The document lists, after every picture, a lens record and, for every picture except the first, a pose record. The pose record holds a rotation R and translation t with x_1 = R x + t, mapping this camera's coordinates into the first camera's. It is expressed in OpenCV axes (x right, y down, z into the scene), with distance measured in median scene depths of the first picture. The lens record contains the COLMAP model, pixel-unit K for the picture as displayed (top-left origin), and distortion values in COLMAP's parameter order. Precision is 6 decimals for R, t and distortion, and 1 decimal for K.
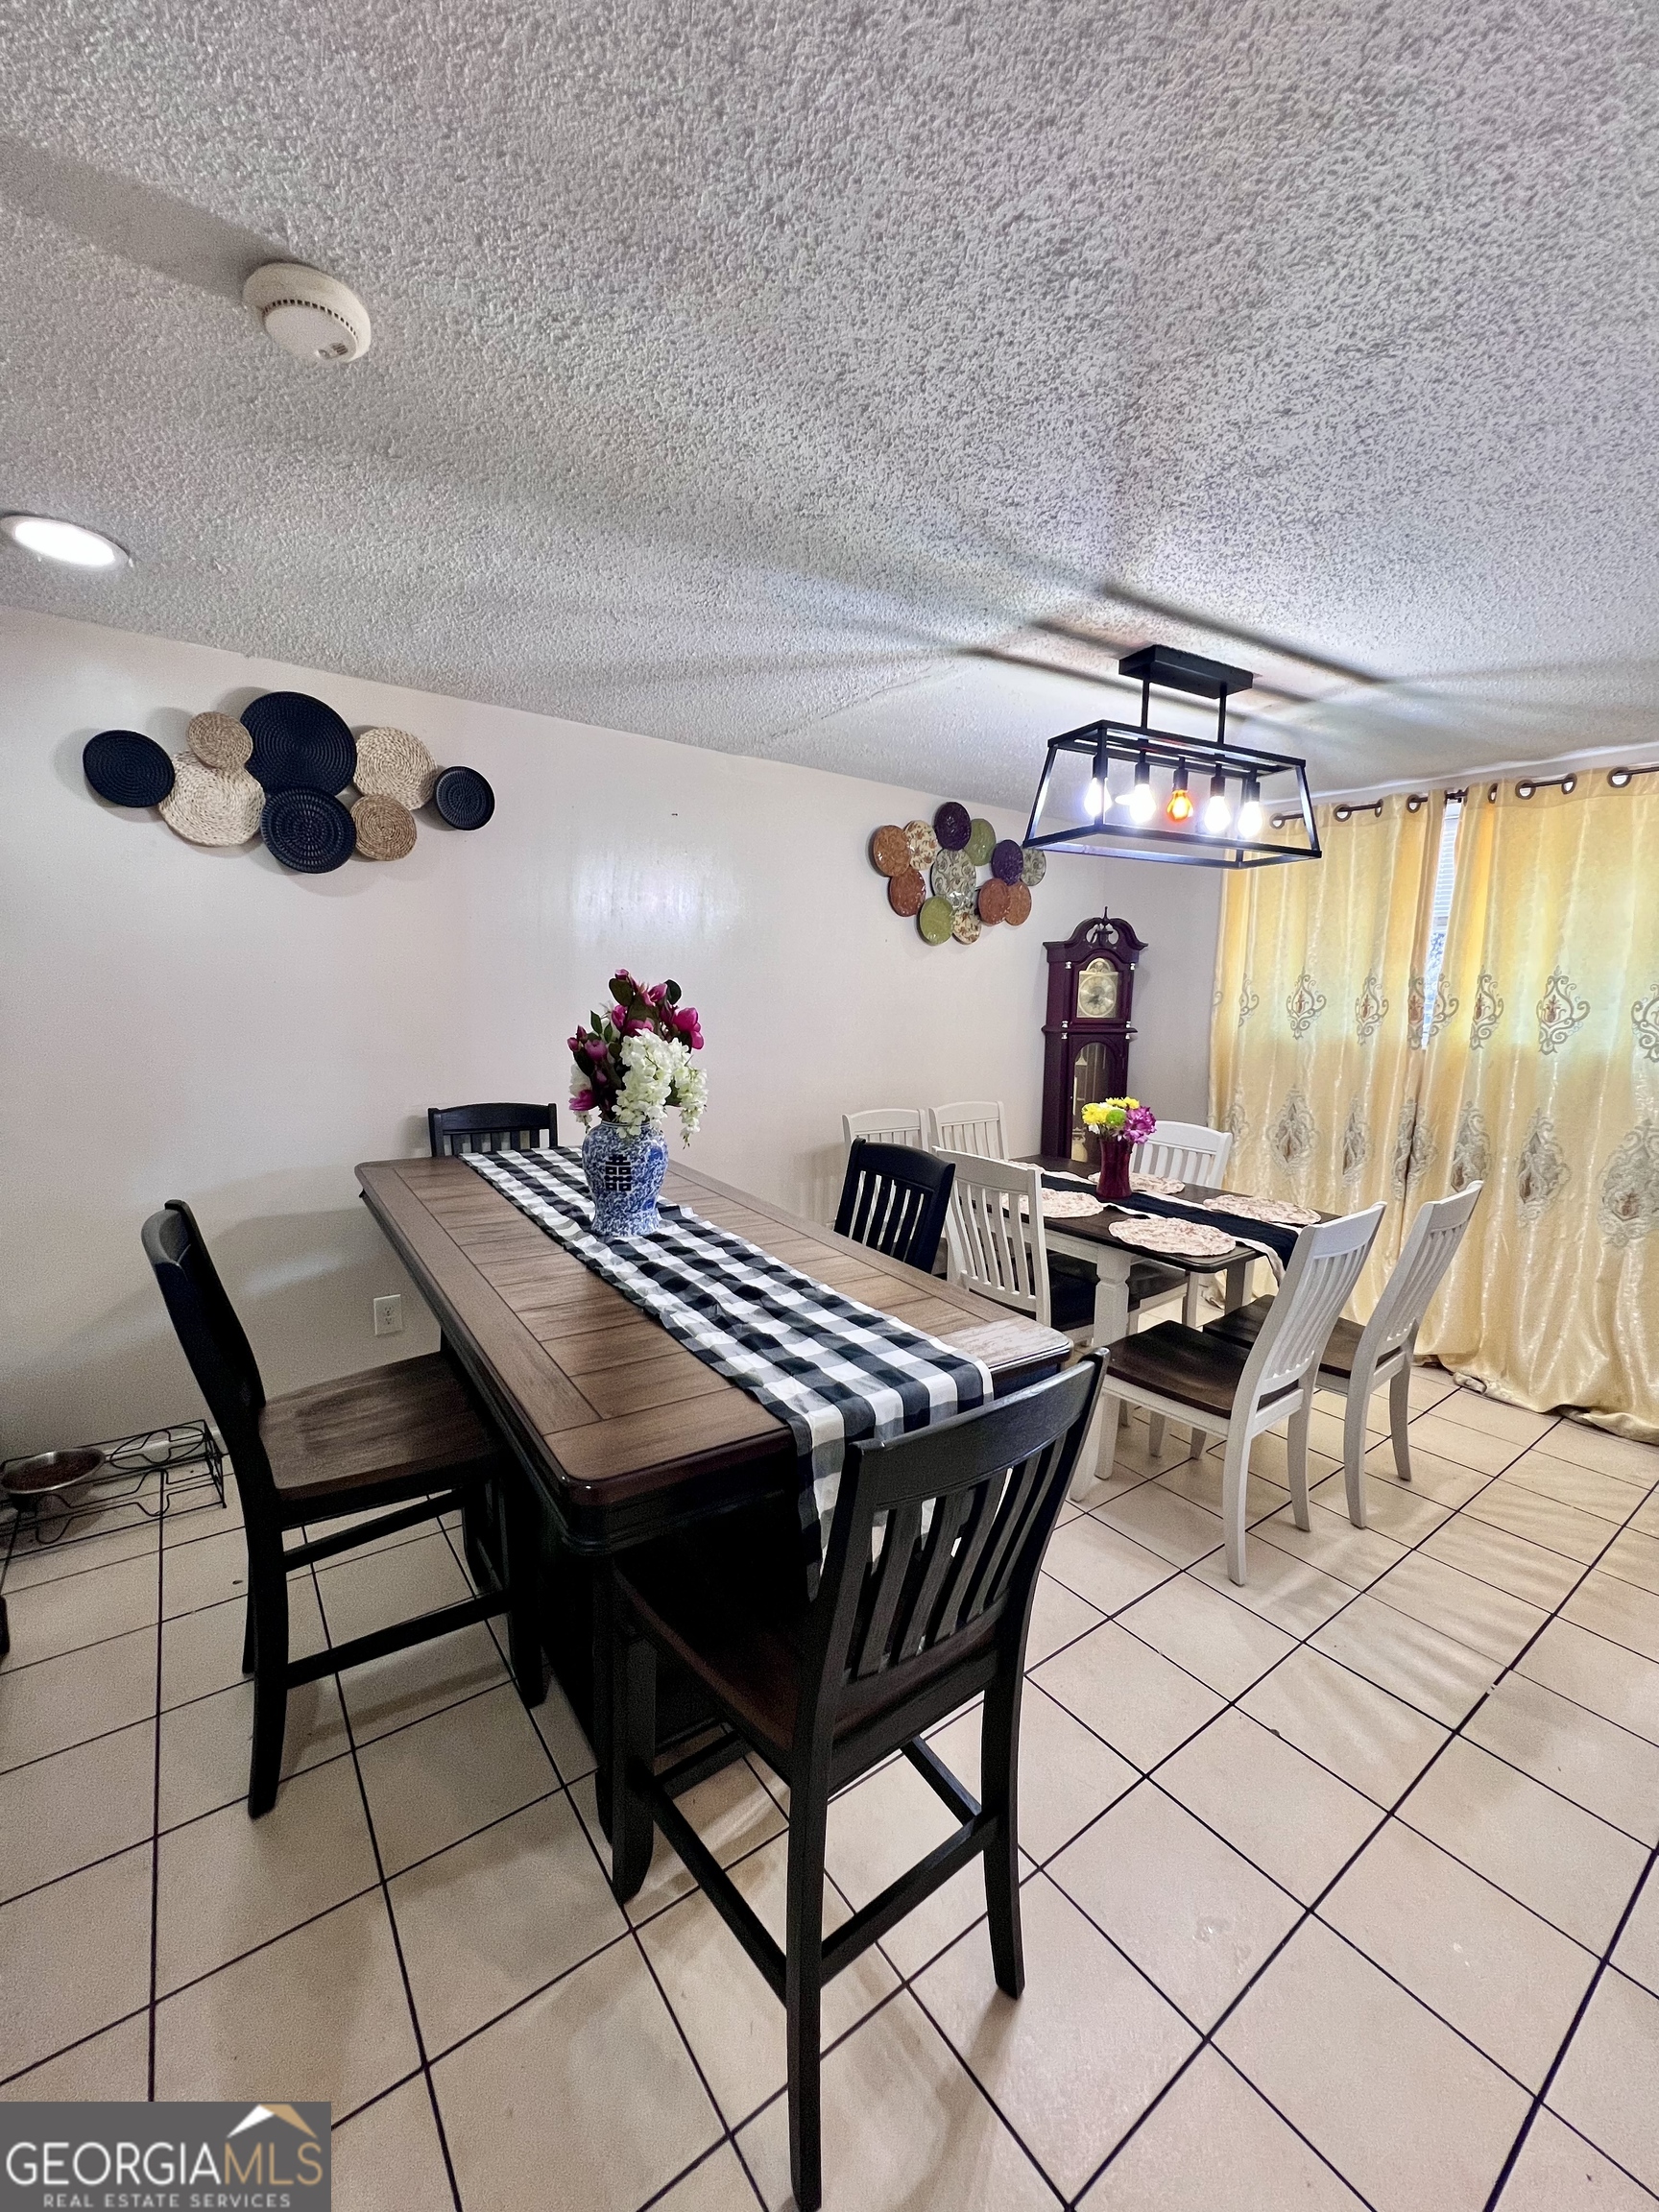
lens RADIAL K [[883.5, 0, 832.3], [0, 883.5, 1115.1], [0, 0, 1]] dist [-0.000590, 0.000252]
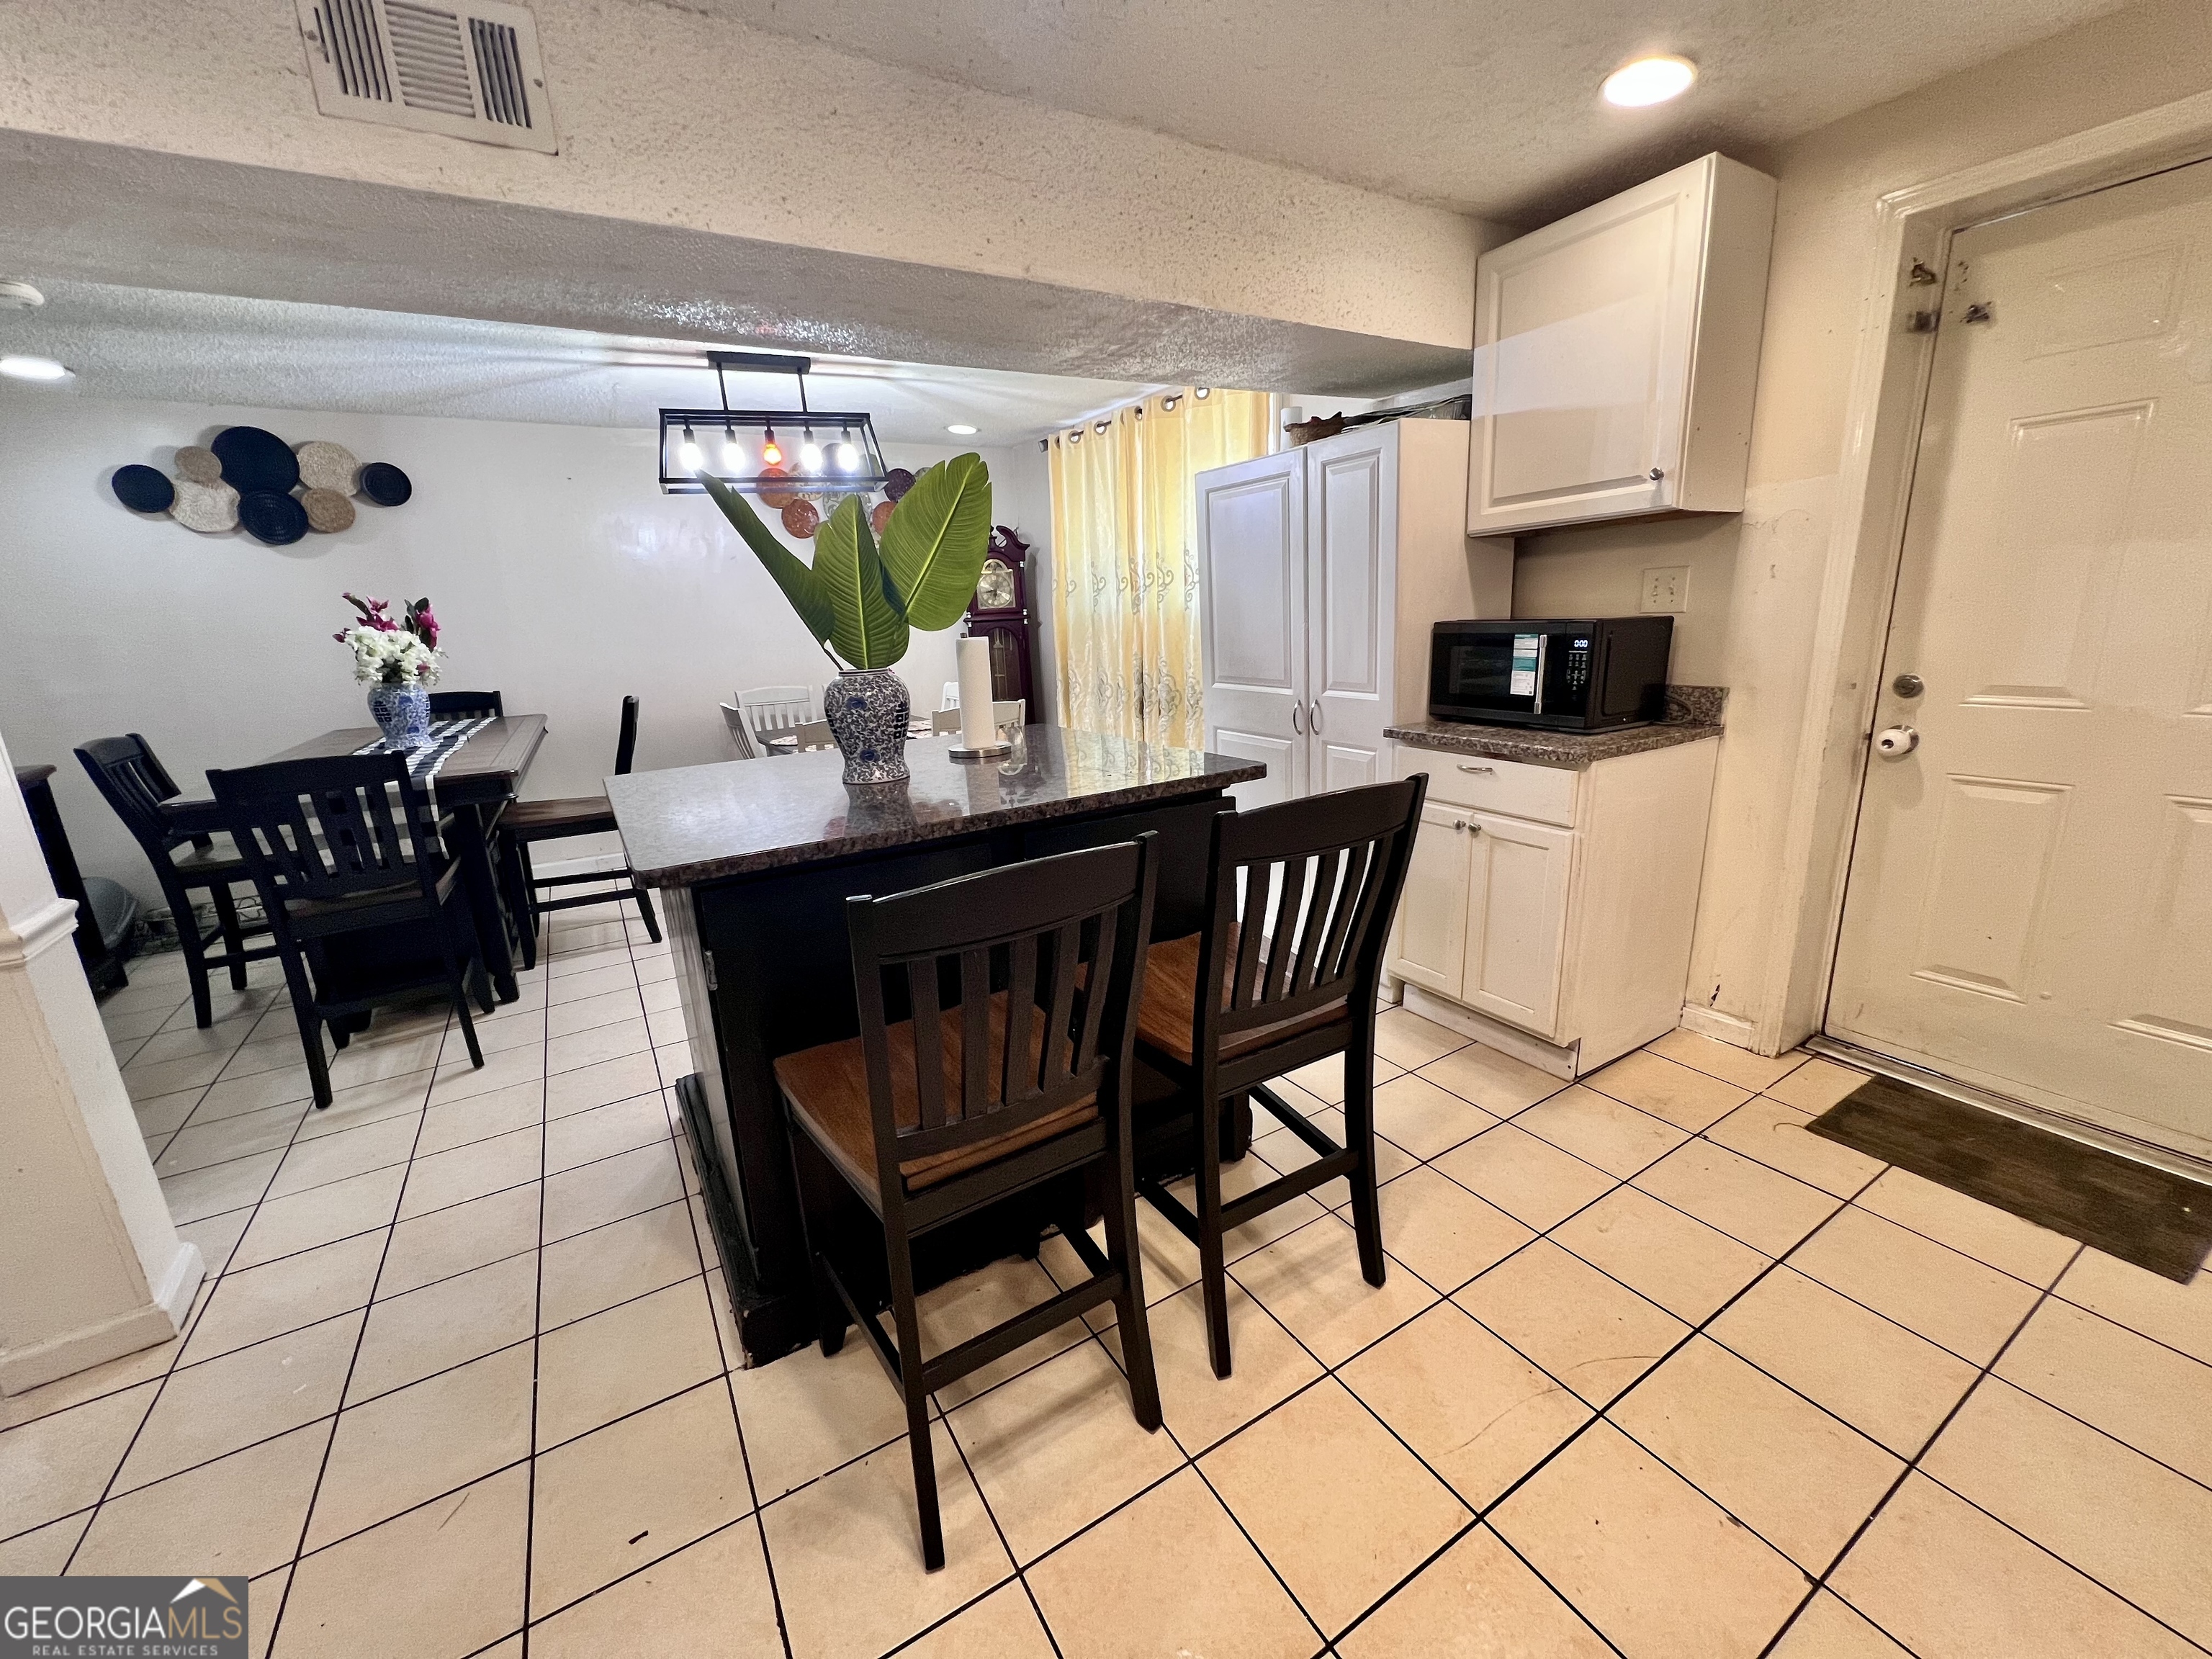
lens RADIAL K [[883.5, 0, 1094.6], [0, 883.5, 826.5], [0, 0, 1]] dist [-0.000590, 0.000252]
pose [[0.993866, -0.045437, -0.100823, 0.902249], [0.055413, 0.993597, 0.098461, 0.132872], [0.095704, -0.103444, 0.990020, -0.415220]]
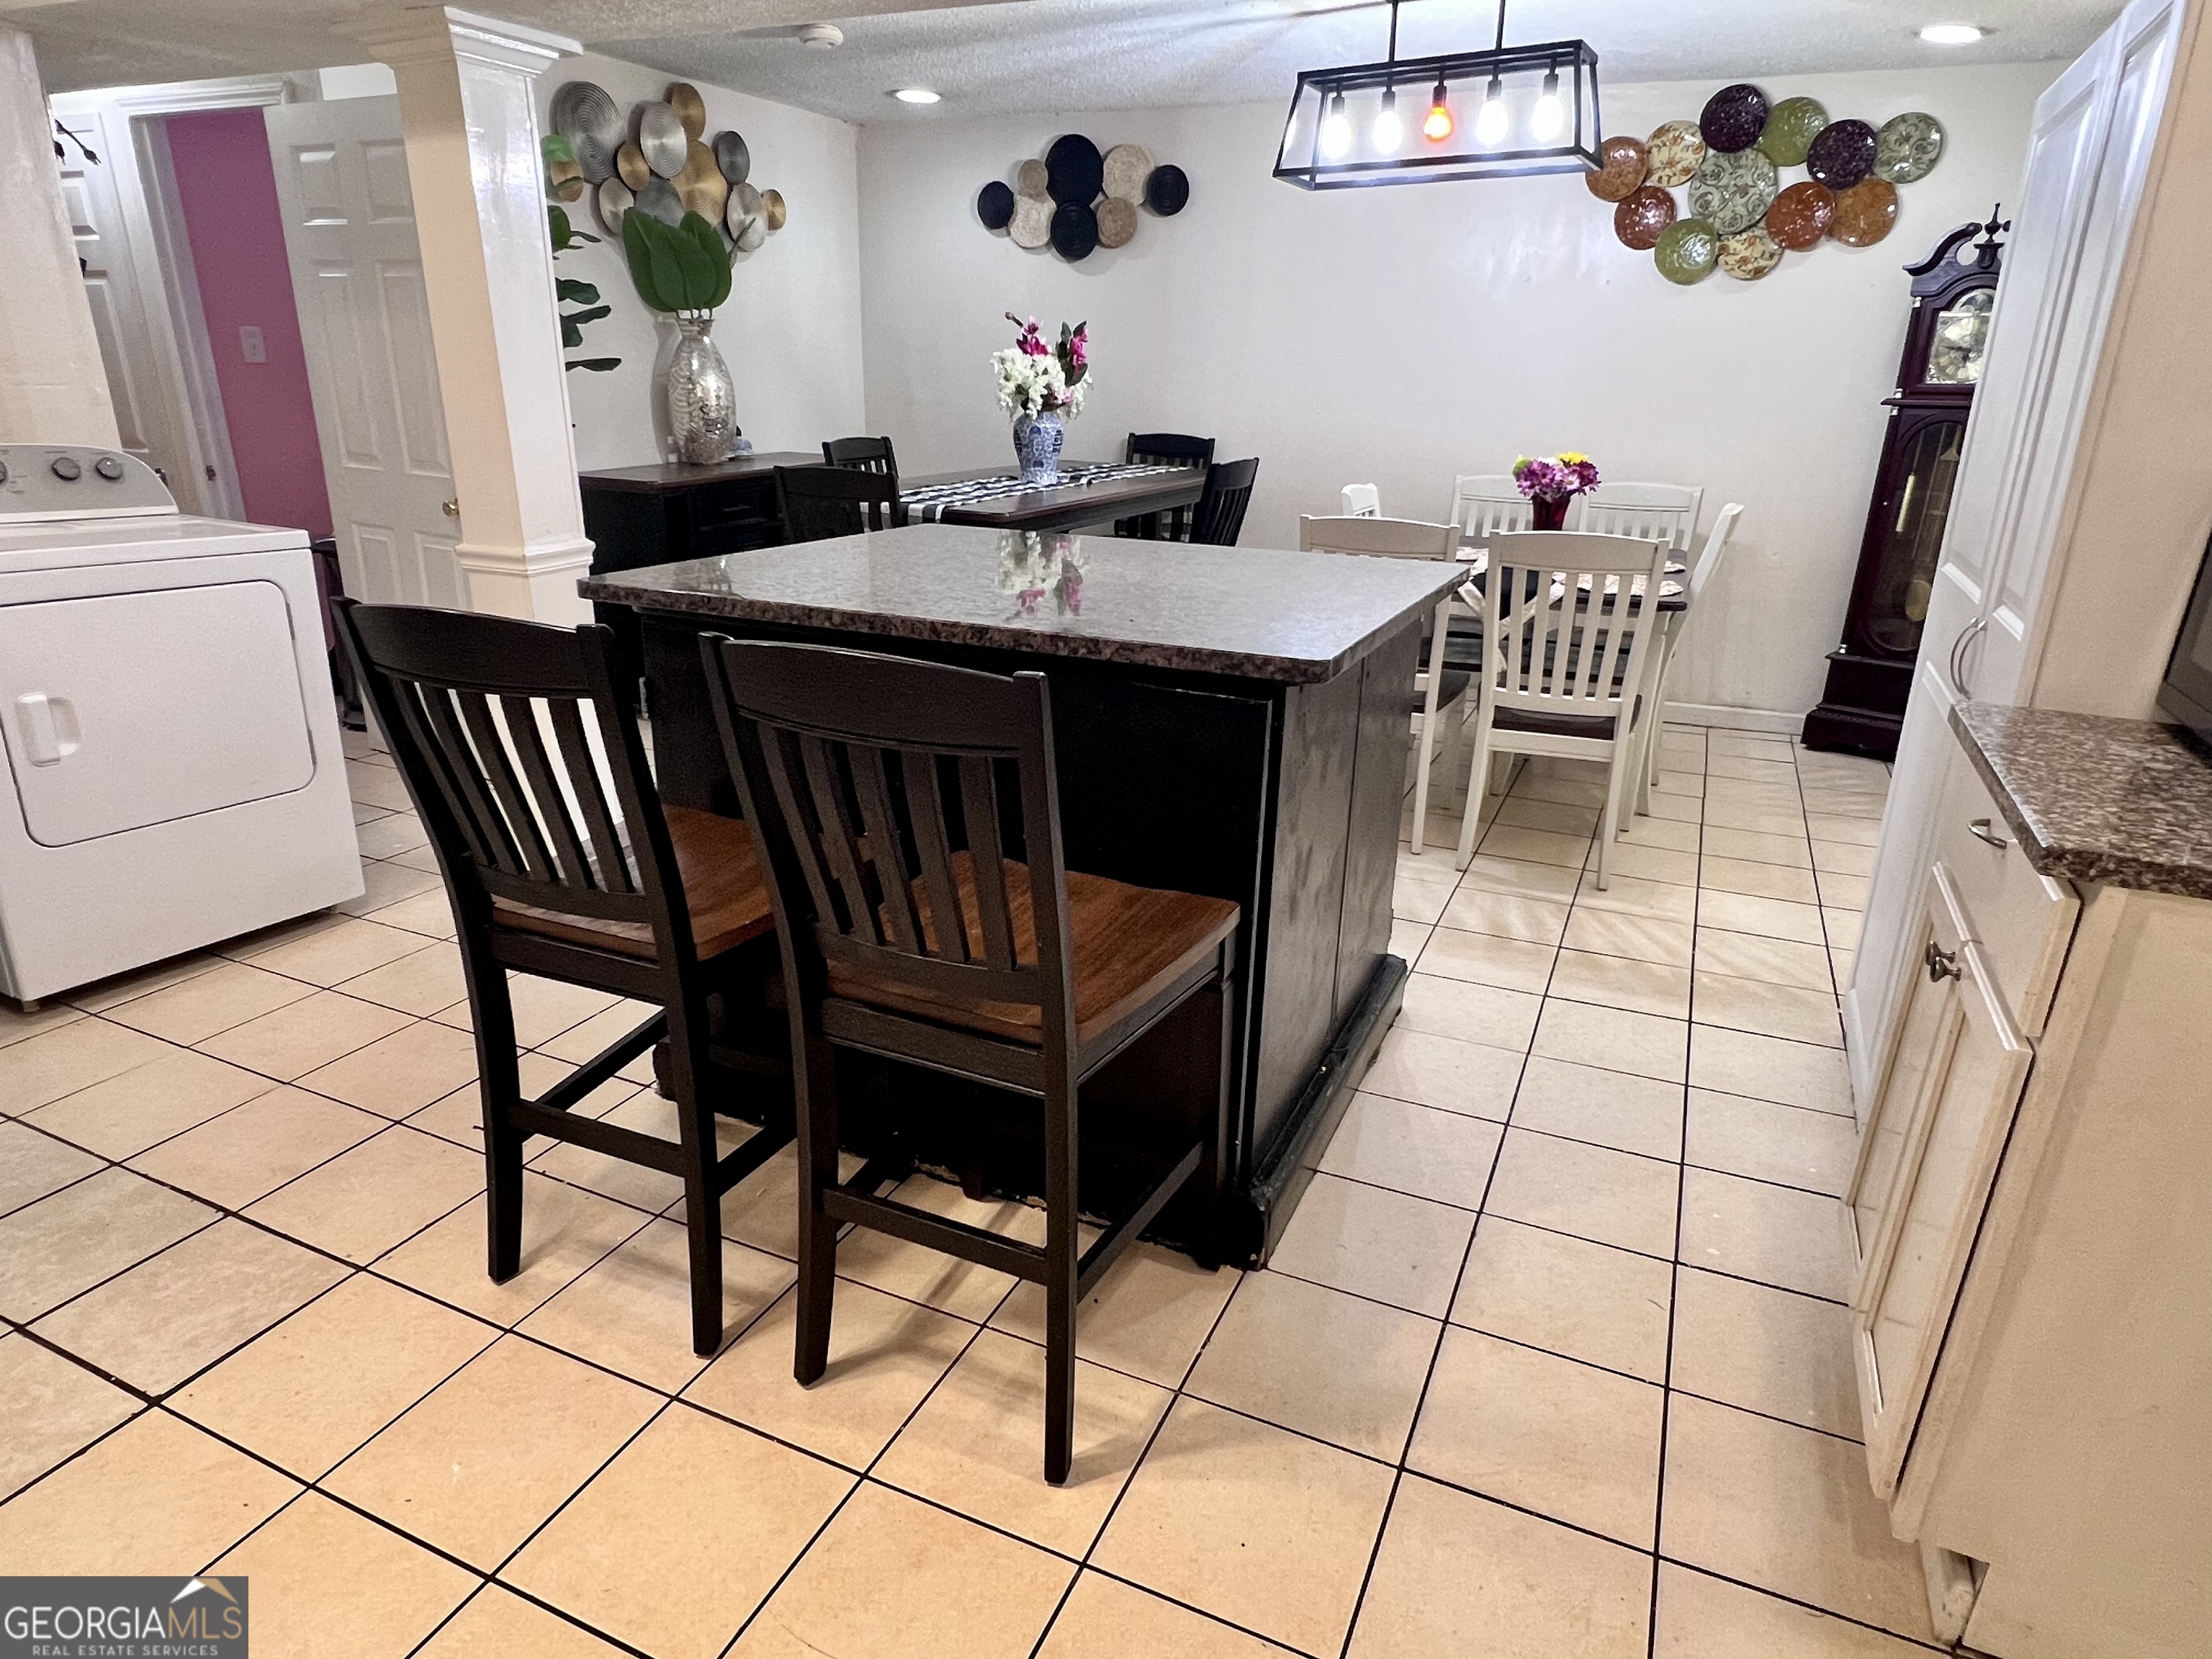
lens RADIAL K [[1292.5, 0, 1097.0], [0, 1292.5, 826.8], [0, 0, 1]] dist [-0.001713, -0.001245]
pose [[0.500956, 0.278023, -0.819601, 1.406961], [-0.137237, 0.960535, 0.241949, 0.105449], [0.854523, -0.008726, 0.519341, -0.103358]]
